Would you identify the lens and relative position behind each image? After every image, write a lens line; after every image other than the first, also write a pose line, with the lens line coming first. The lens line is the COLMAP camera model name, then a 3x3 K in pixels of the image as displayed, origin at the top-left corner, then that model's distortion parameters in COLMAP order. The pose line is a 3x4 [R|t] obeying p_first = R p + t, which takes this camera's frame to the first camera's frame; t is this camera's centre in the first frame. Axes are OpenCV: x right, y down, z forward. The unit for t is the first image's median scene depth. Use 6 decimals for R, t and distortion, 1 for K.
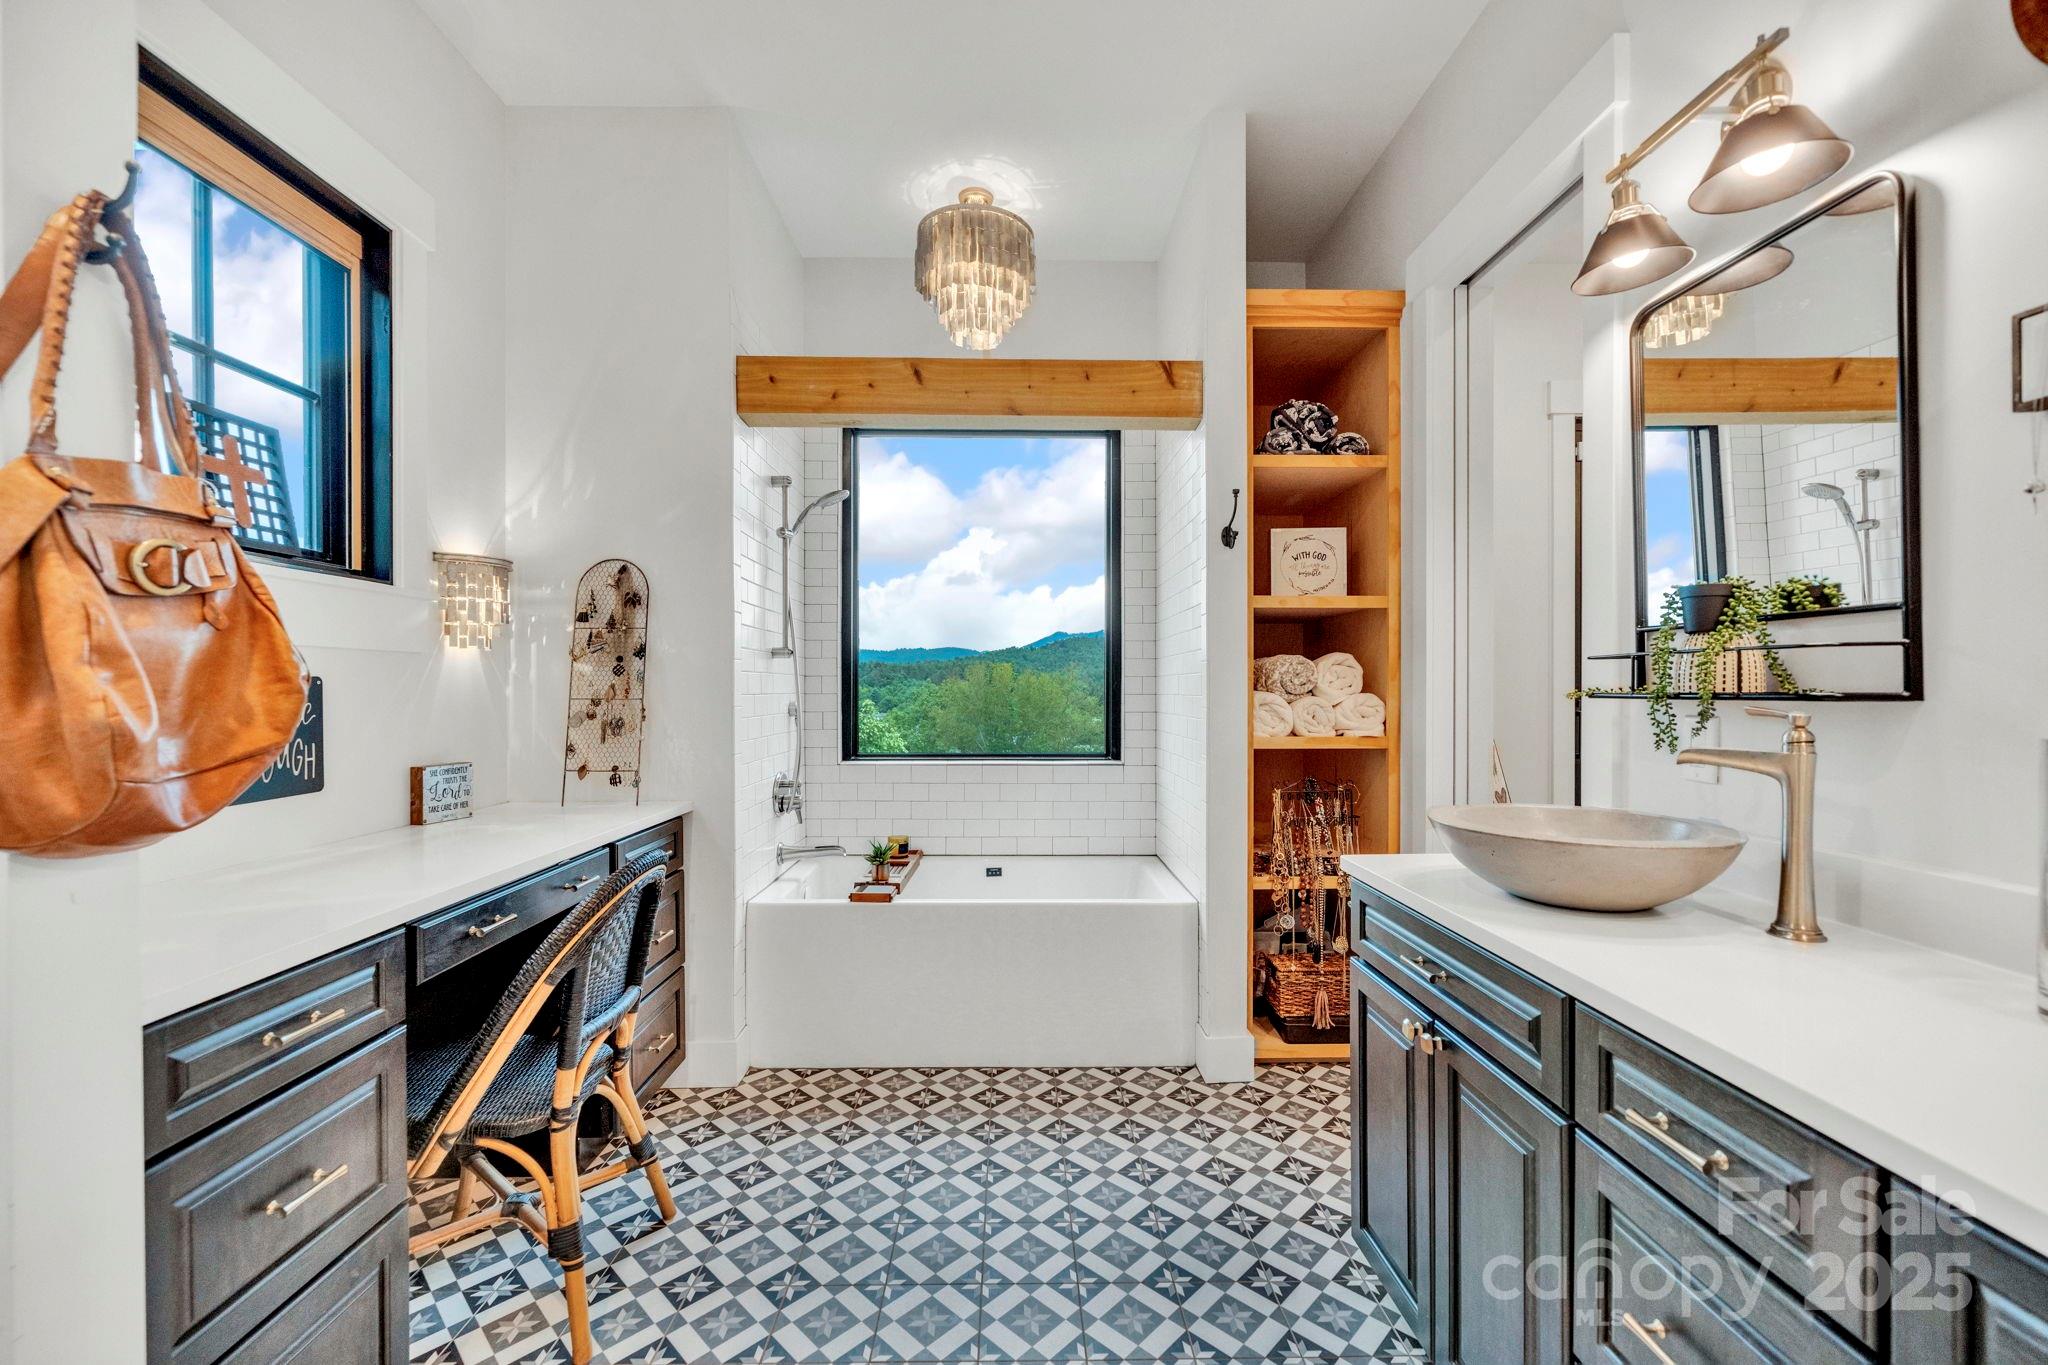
lens RADIAL K [[841.9, 0, 1022.0], [0, 841.9, 683.6], [0, 0, 1]] dist [-0.000982, 0.000124]
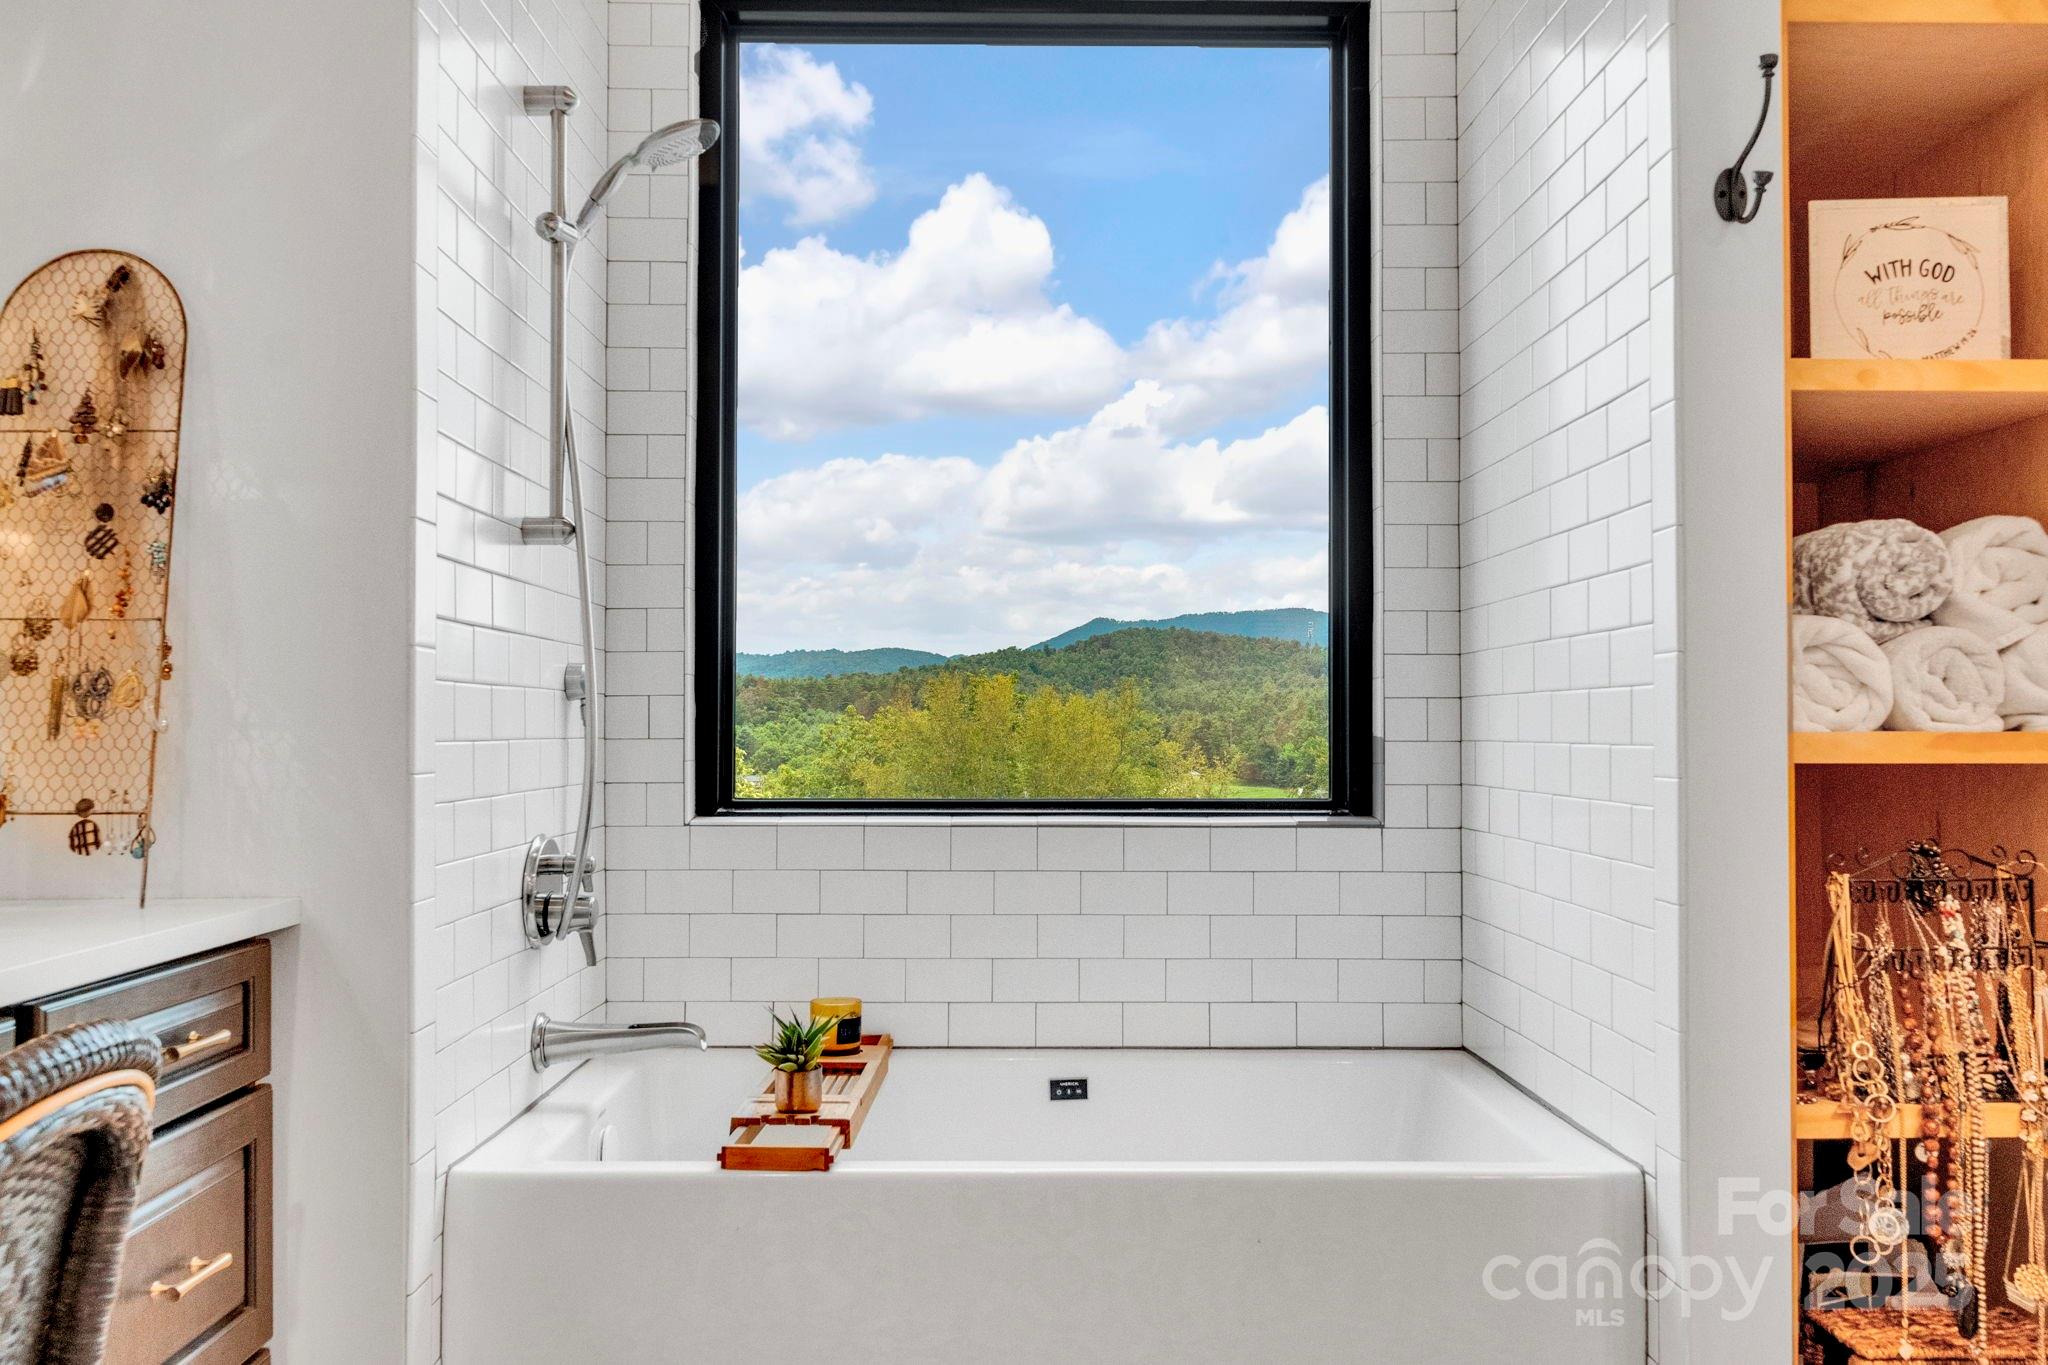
lens RADIAL K [[1624.1, 0, 1024.3], [0, 1624.1, 686.4], [0, 0, 1]] dist [0.001839, -0.003446]
pose [[0.999997, 0.000680, -0.002546, -0.064447], [-0.000731, 0.999793, -0.020352, 0.055734], [0.002532, 0.020354, 0.999790, 0.260161]]
